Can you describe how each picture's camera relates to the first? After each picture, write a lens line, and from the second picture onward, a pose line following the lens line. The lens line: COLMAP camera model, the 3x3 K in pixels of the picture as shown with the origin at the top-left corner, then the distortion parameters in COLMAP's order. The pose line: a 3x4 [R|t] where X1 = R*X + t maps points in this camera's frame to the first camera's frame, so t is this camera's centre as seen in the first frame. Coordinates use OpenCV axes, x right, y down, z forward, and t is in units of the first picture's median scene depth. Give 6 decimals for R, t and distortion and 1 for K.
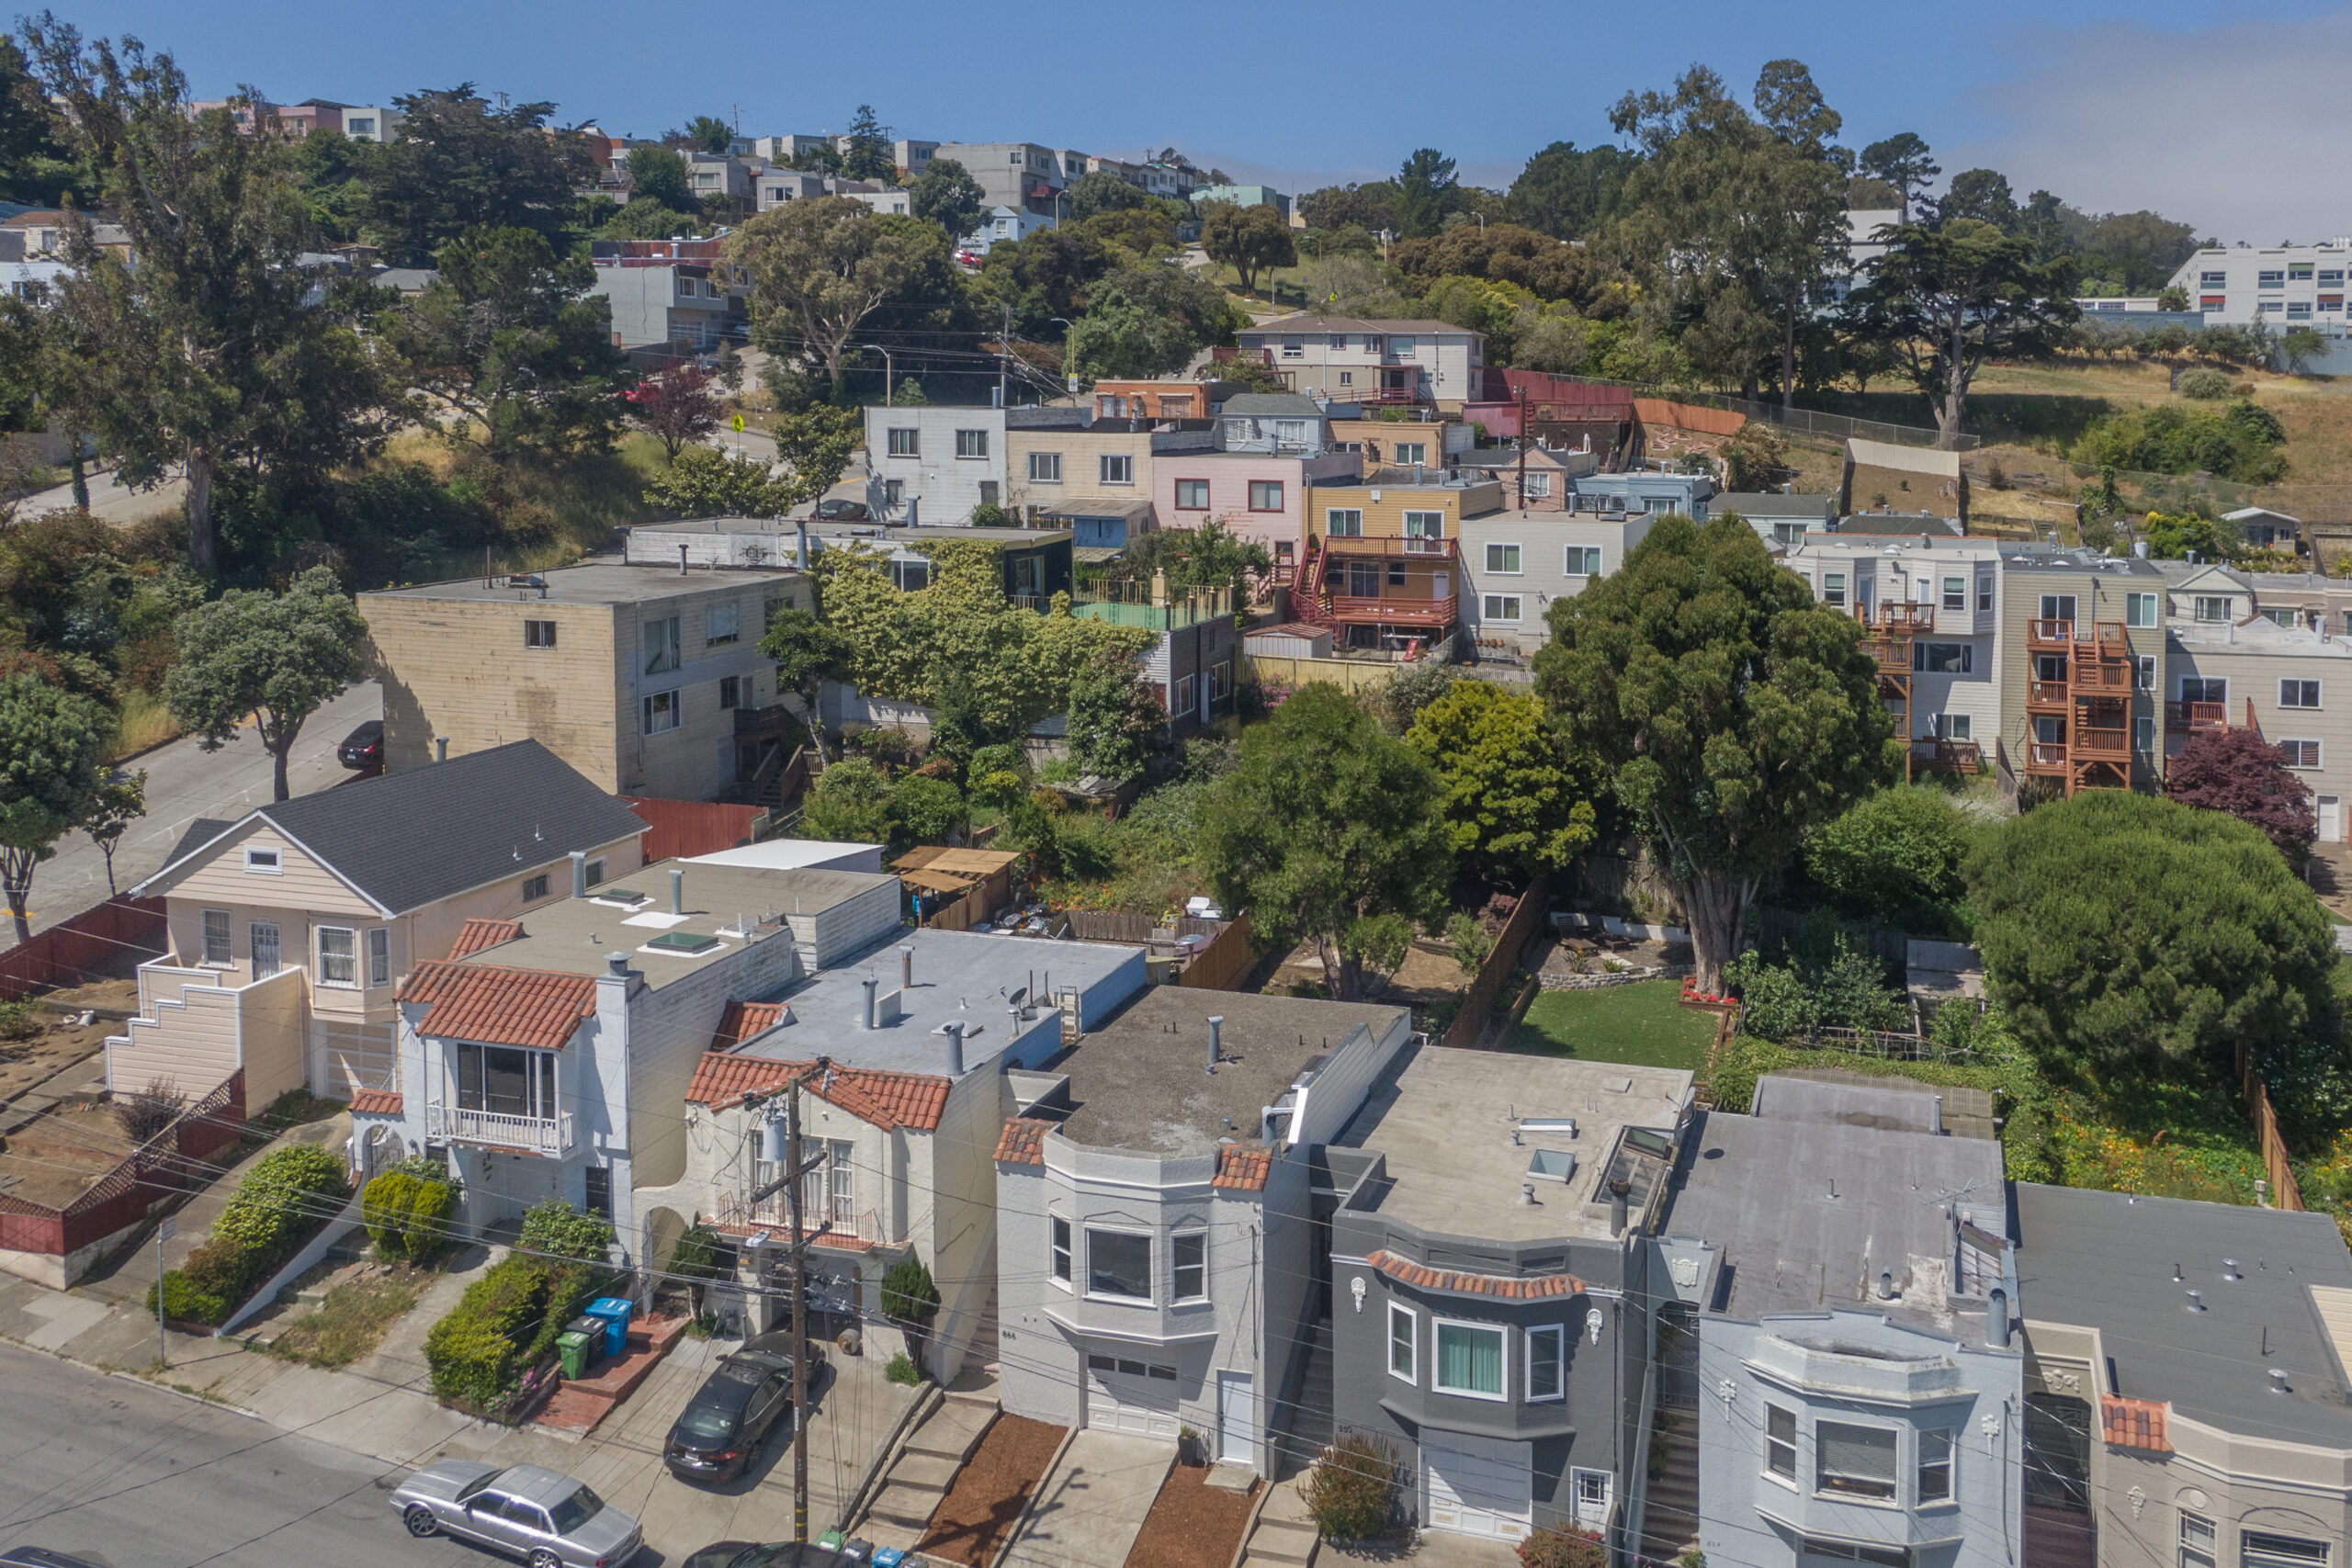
lens RADIAL K [[2235.2, 0, 1027.2], [0, 2235.2, 788.2], [0, 0, 1]] dist [0.029497, -0.017059]
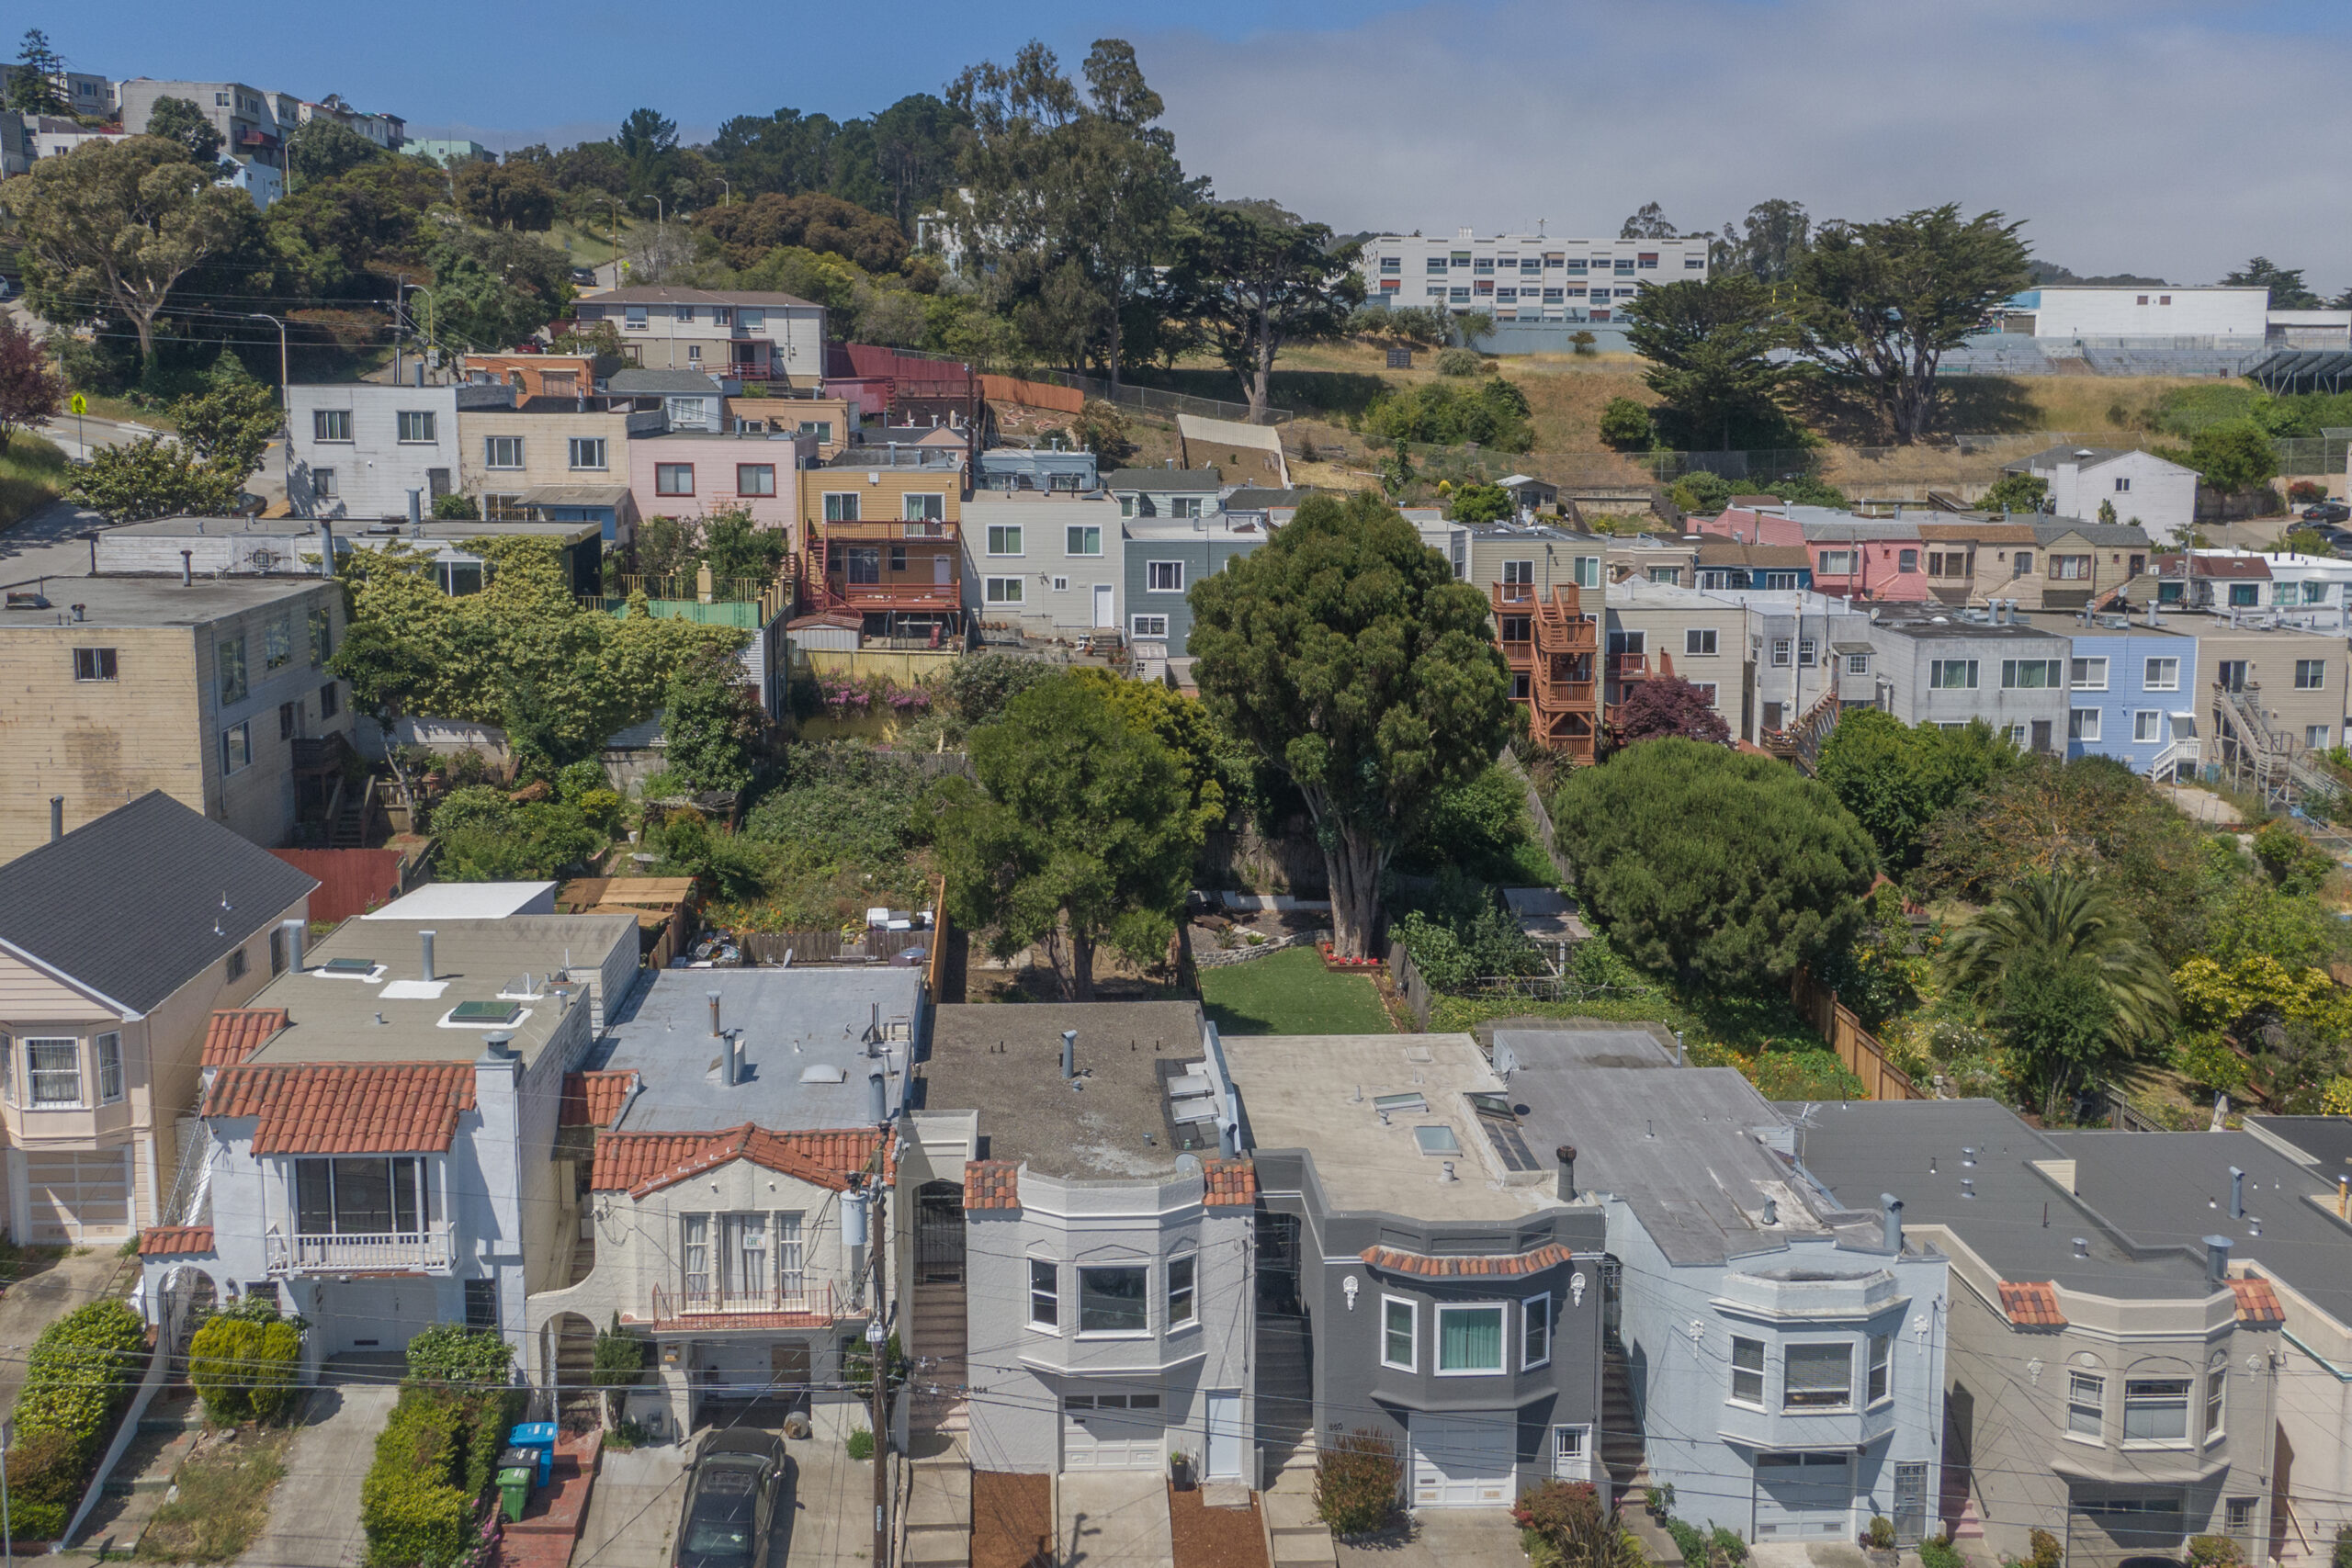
lens RADIAL K [[2256.3, 0, 1029.7], [0, 2256.3, 915.4], [0, 0, 1]] dist [0.029377, -0.005900]
pose [[0.928353, -0.088083, 0.361113, -0.254269], [0.064765, 0.994987, 0.076199, -0.020913], [-0.366015, -0.047352, 0.929404, 0.094414]]
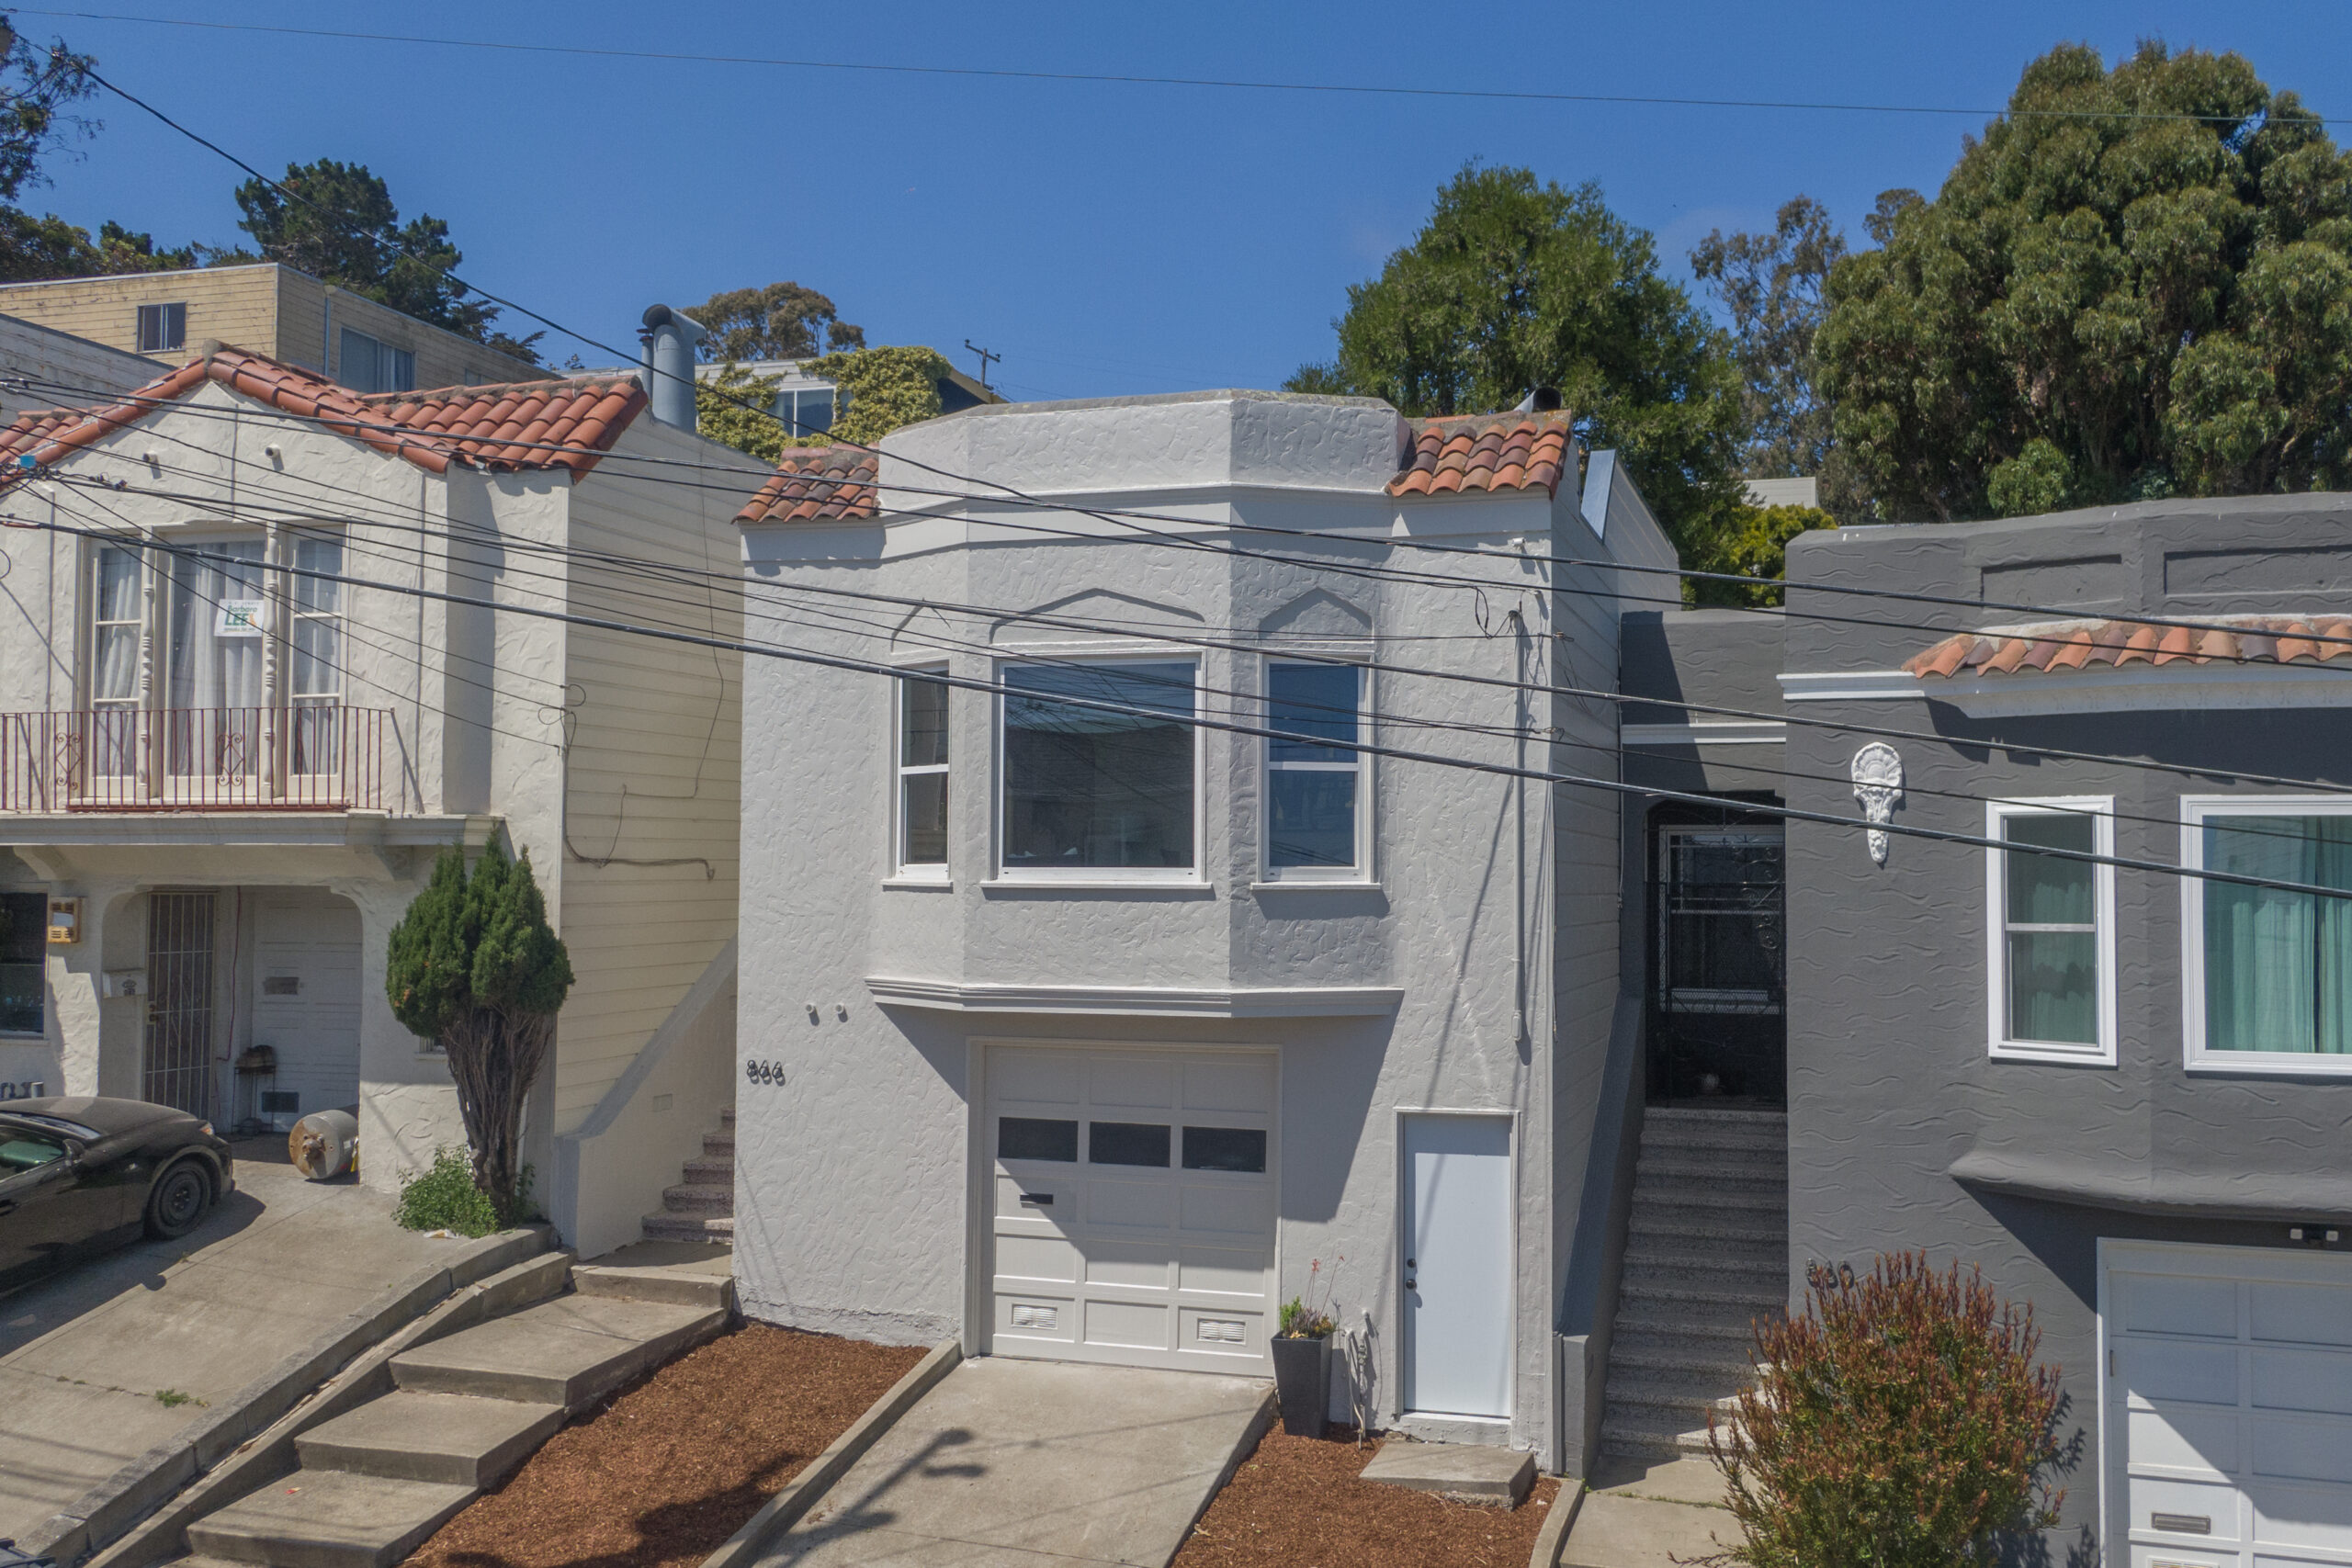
lens RADIAL K [[2256.3, 0, 1029.7], [0, 2256.3, 915.4], [0, 0, 1]] dist [0.029377, -0.005900]
pose [[0.999648, 0.022622, 0.013884, 0.021504], [-0.019721, 0.983122, -0.181886, 0.228209], [-0.017765, 0.181548, 0.983222, 0.533180]]
